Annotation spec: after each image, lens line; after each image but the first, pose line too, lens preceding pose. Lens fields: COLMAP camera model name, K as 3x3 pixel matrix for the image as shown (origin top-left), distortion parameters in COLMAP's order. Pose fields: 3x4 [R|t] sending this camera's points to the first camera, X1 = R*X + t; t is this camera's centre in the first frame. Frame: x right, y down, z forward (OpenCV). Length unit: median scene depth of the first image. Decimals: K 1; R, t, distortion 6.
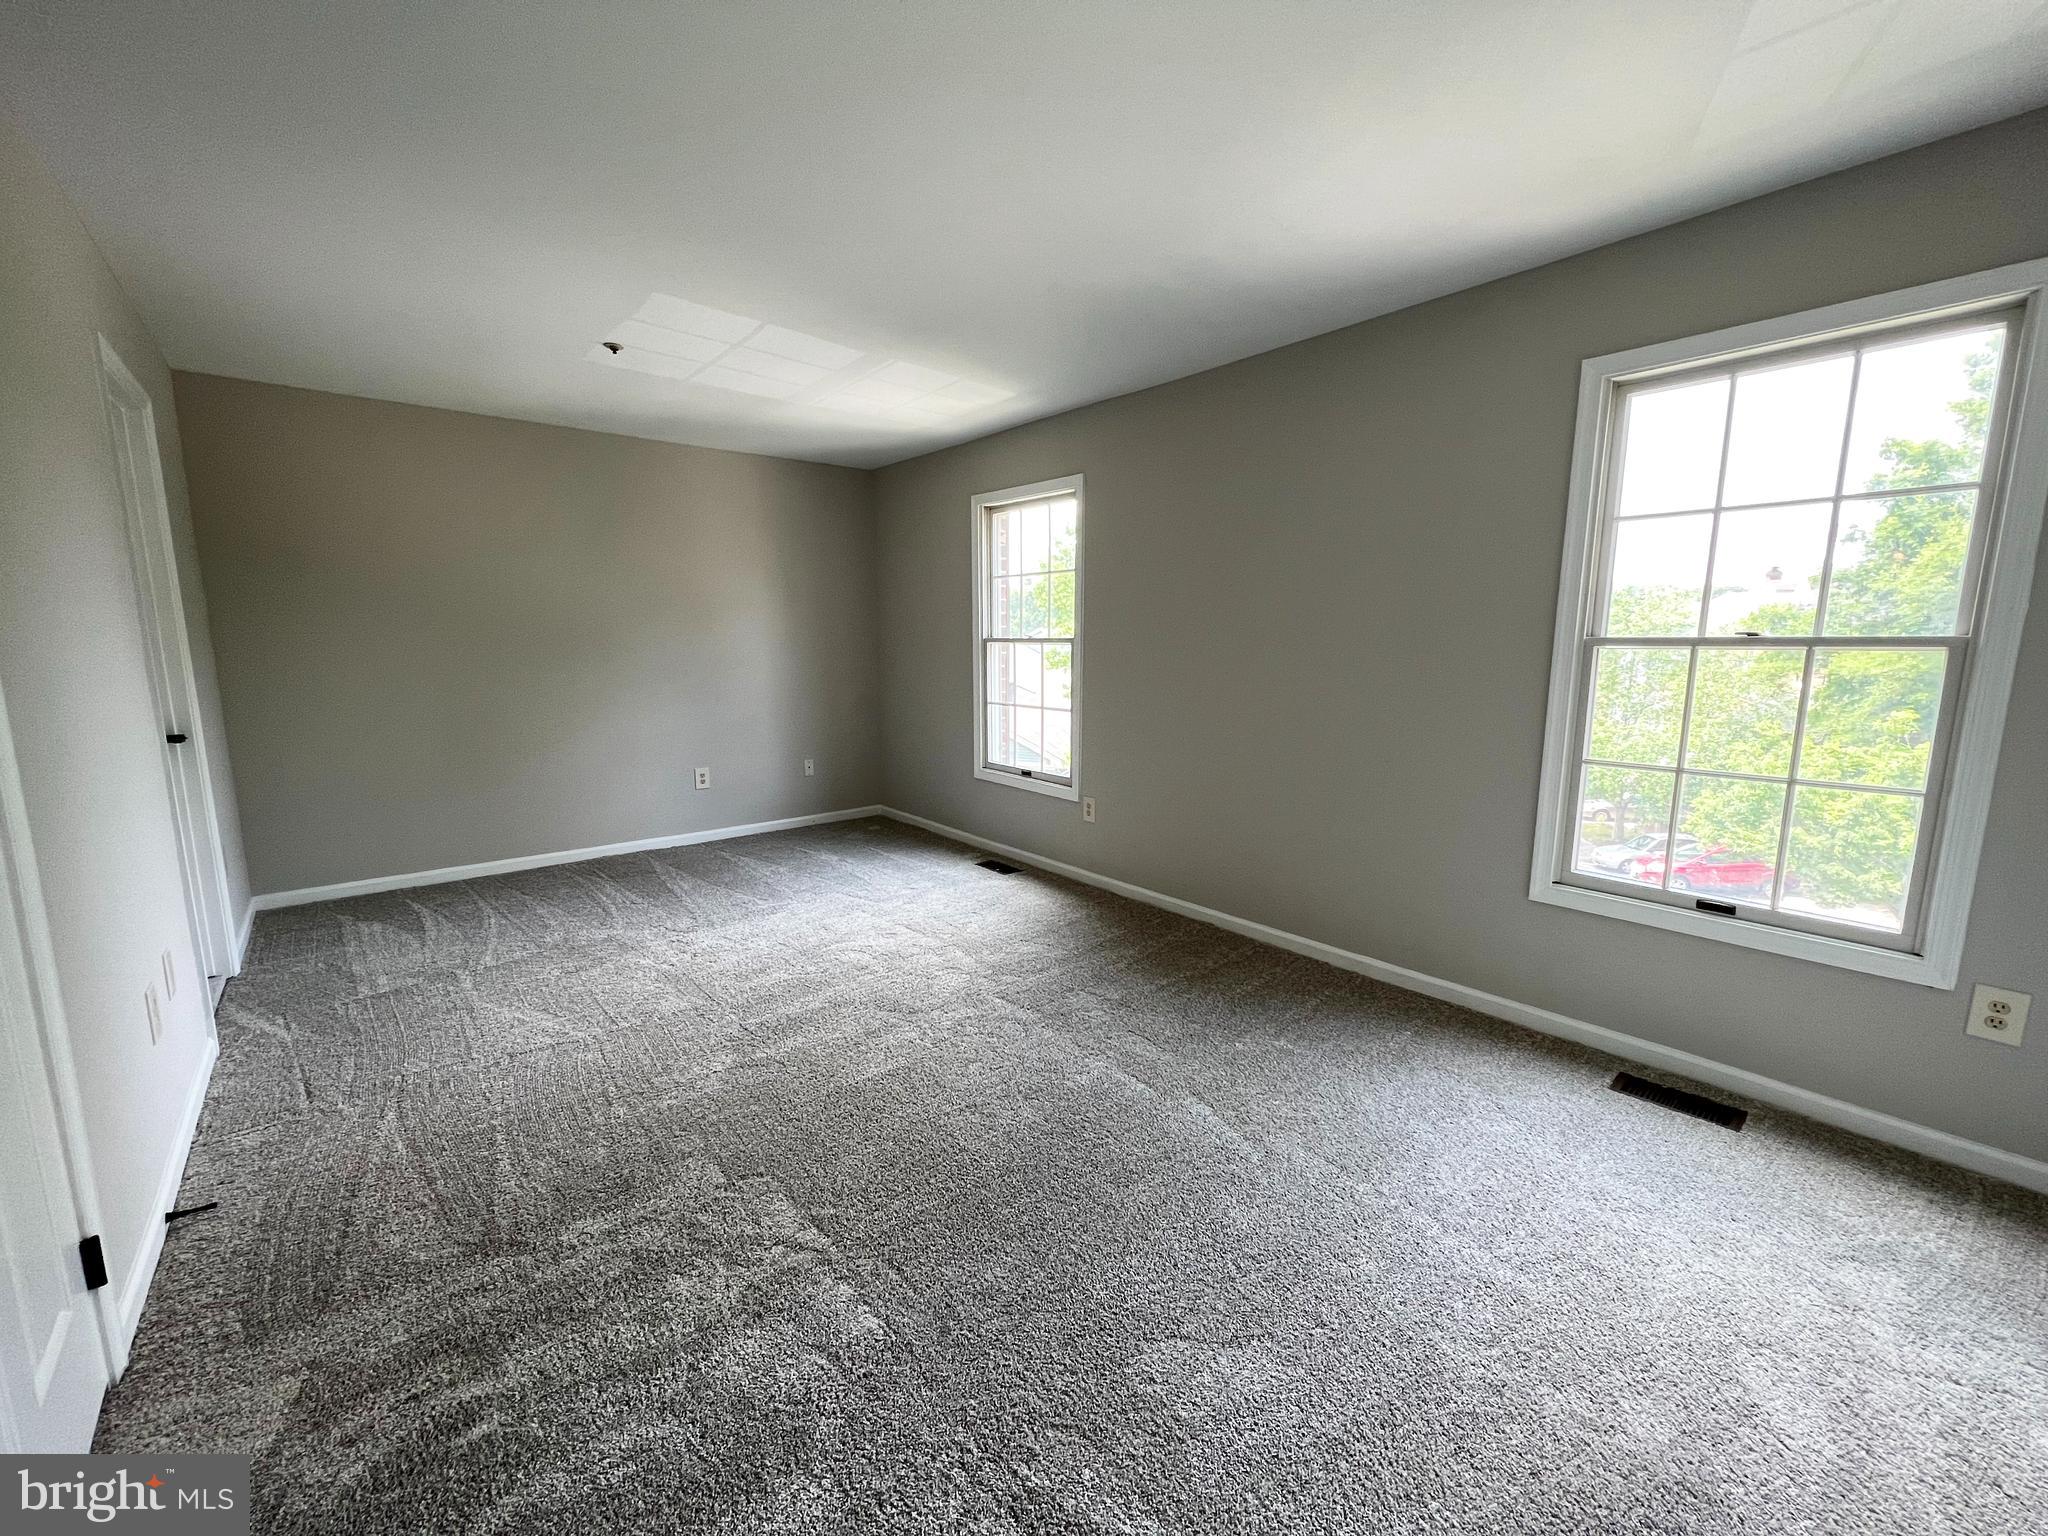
lens RADIAL K [[821.2, 0, 1018.1], [0, 821.2, 780.7], [0, 0, 1]] dist [-0.002756, 0.000352]
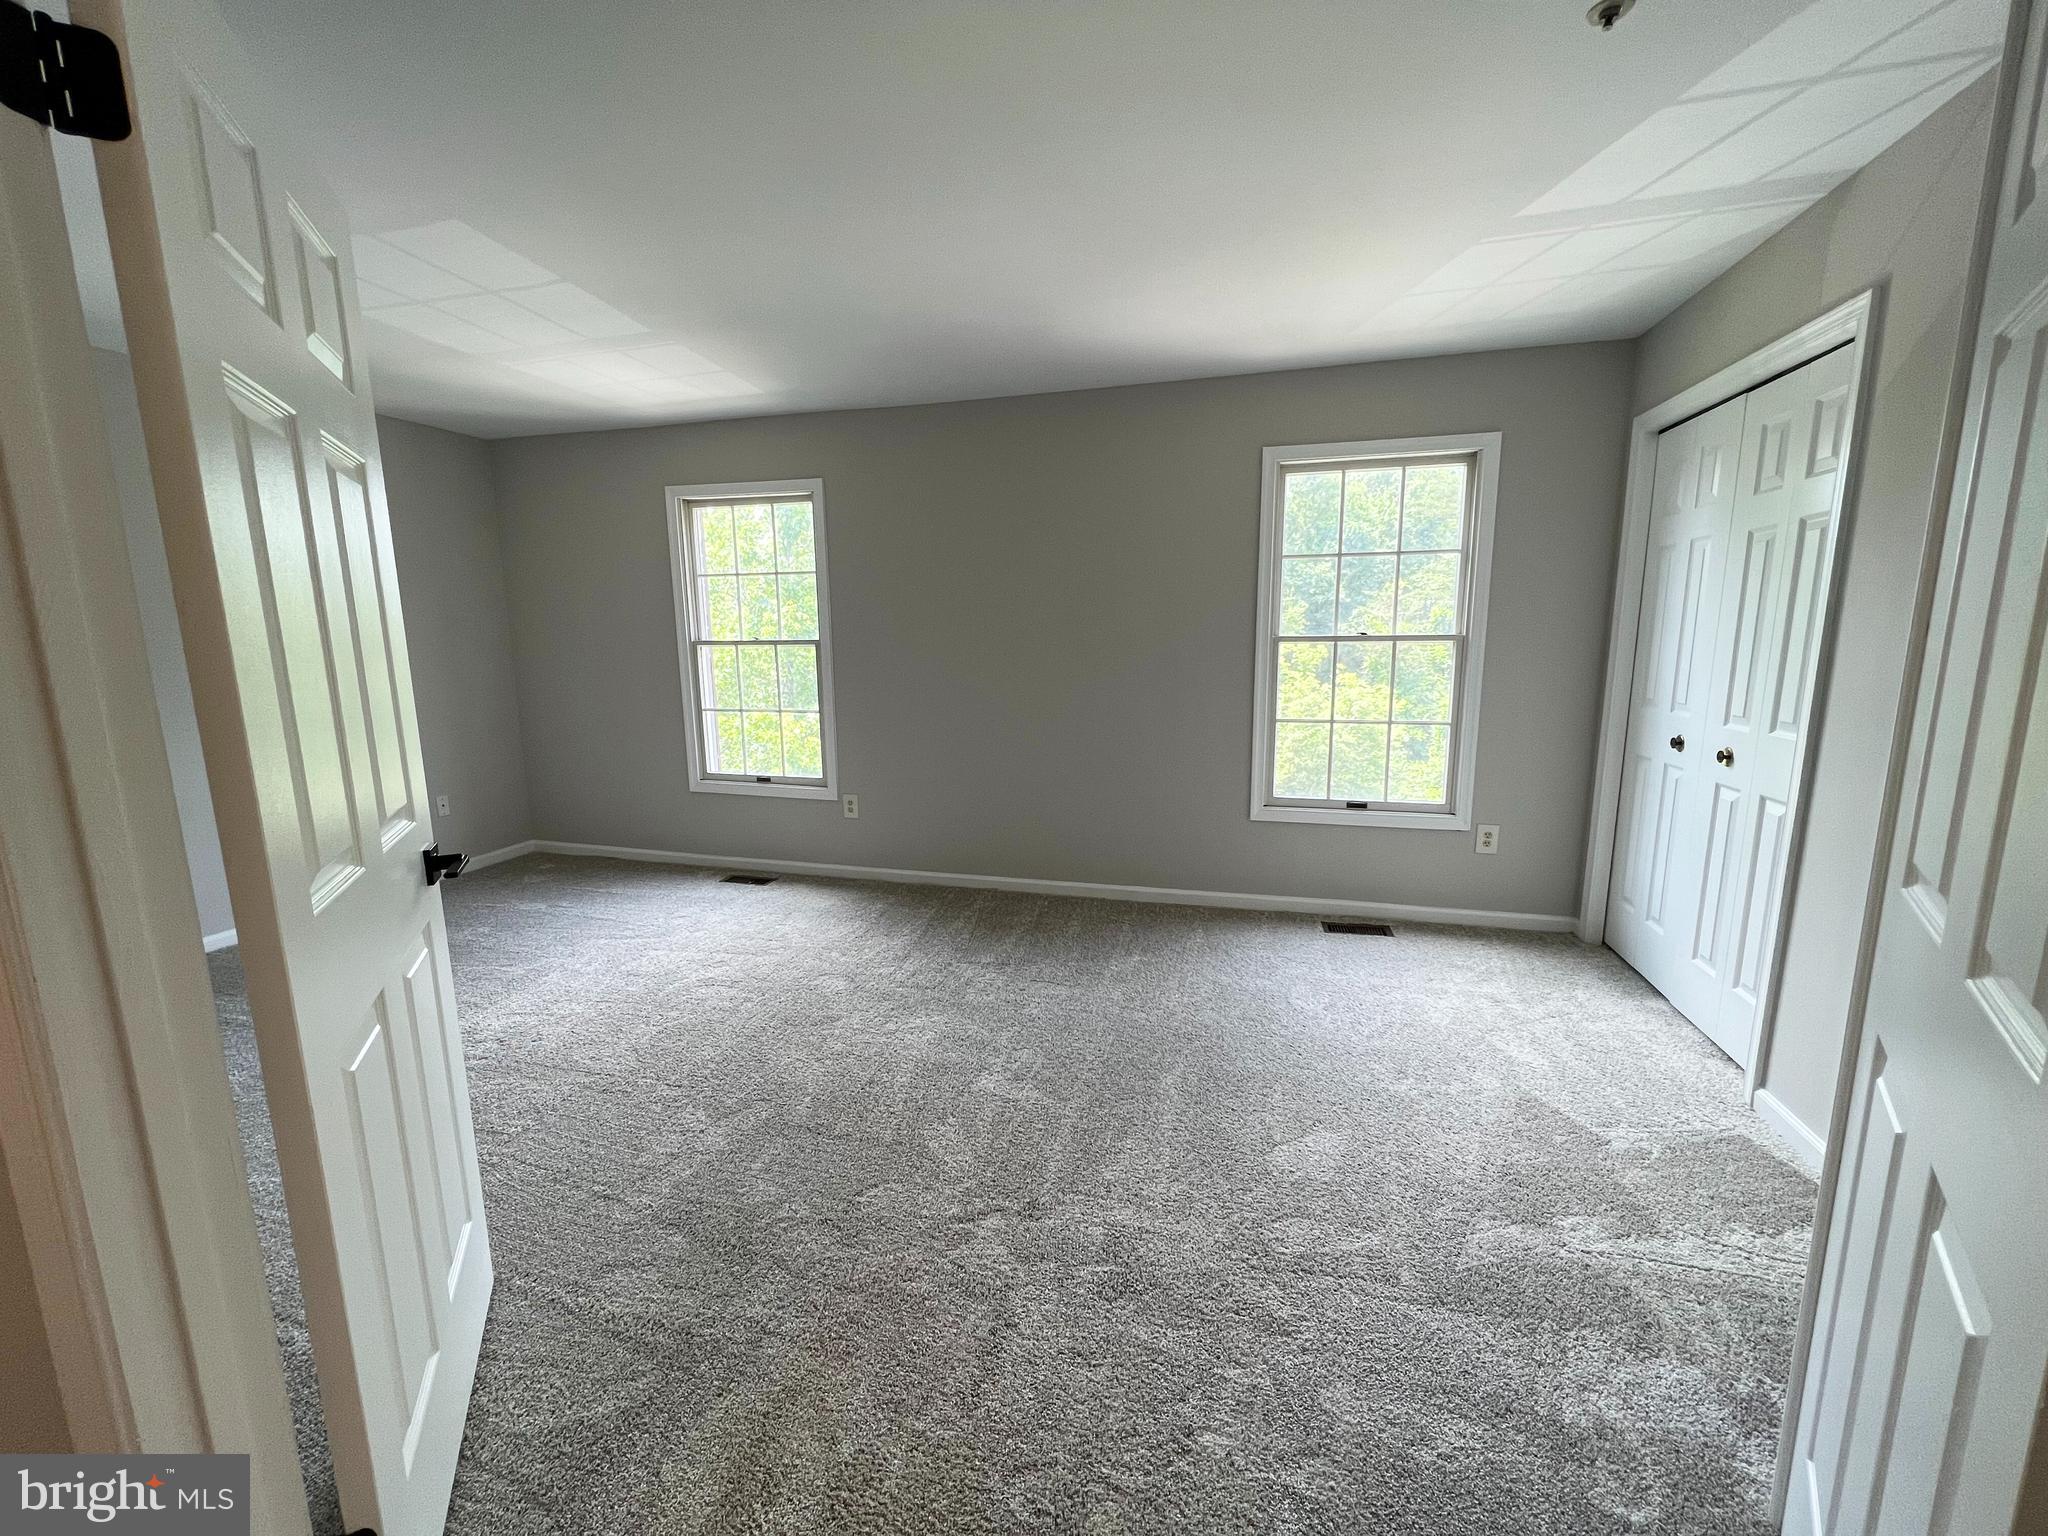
lens RADIAL K [[821.2, 0, 1026.3], [0, 821.2, 782.9], [0, 0, 1]] dist [-0.002756, 0.000352]
pose [[0.818484, -0.114422, 0.563020, -0.379834], [0.108427, 0.993121, 0.044207, -0.019134], [-0.564205, 0.024864, 0.825260, 0.030013]]
